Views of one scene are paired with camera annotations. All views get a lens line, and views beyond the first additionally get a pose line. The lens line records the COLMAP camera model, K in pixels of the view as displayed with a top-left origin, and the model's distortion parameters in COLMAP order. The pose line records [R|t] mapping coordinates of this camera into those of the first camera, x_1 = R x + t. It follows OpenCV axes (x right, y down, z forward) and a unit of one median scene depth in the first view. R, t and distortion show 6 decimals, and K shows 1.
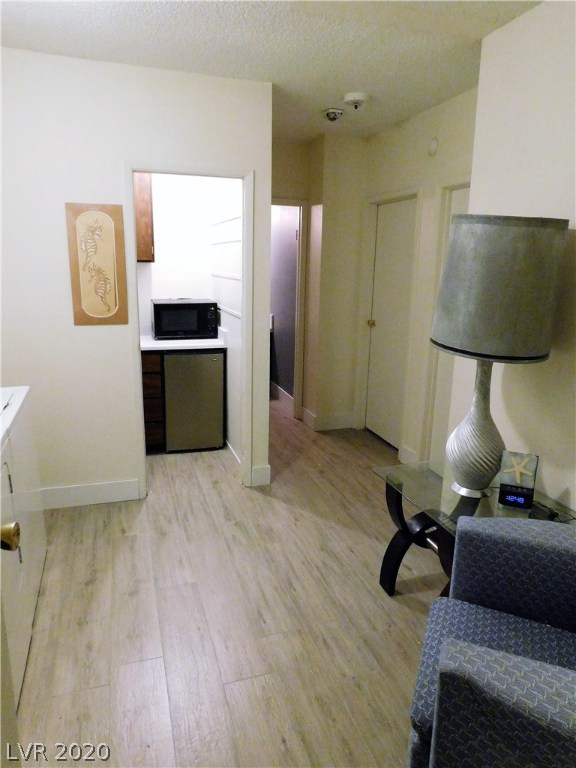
lens RADIAL K [[510.0, 0, 287.6], [0, 510.0, 383.7], [0, 0, 1]] dist [-0.039908, 0.024813]
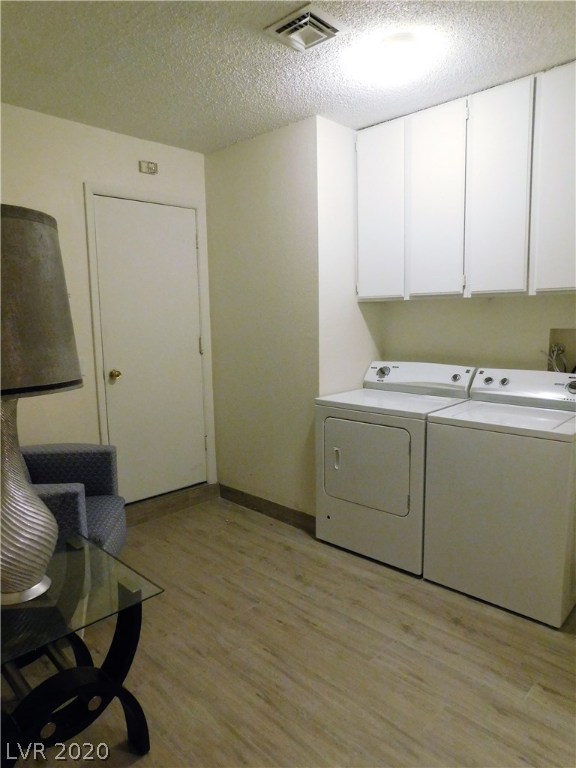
lens RADIAL K [[510.0, 0, 288.8], [0, 510.0, 382.9], [0, 0, 1]] dist [-0.039908, 0.024813]
pose [[-0.886792, 0.060902, -0.458139, 0.318477], [-0.109464, 0.935397, 0.336230, -0.334936], [0.449019, 0.348316, -0.822835, 1.582117]]
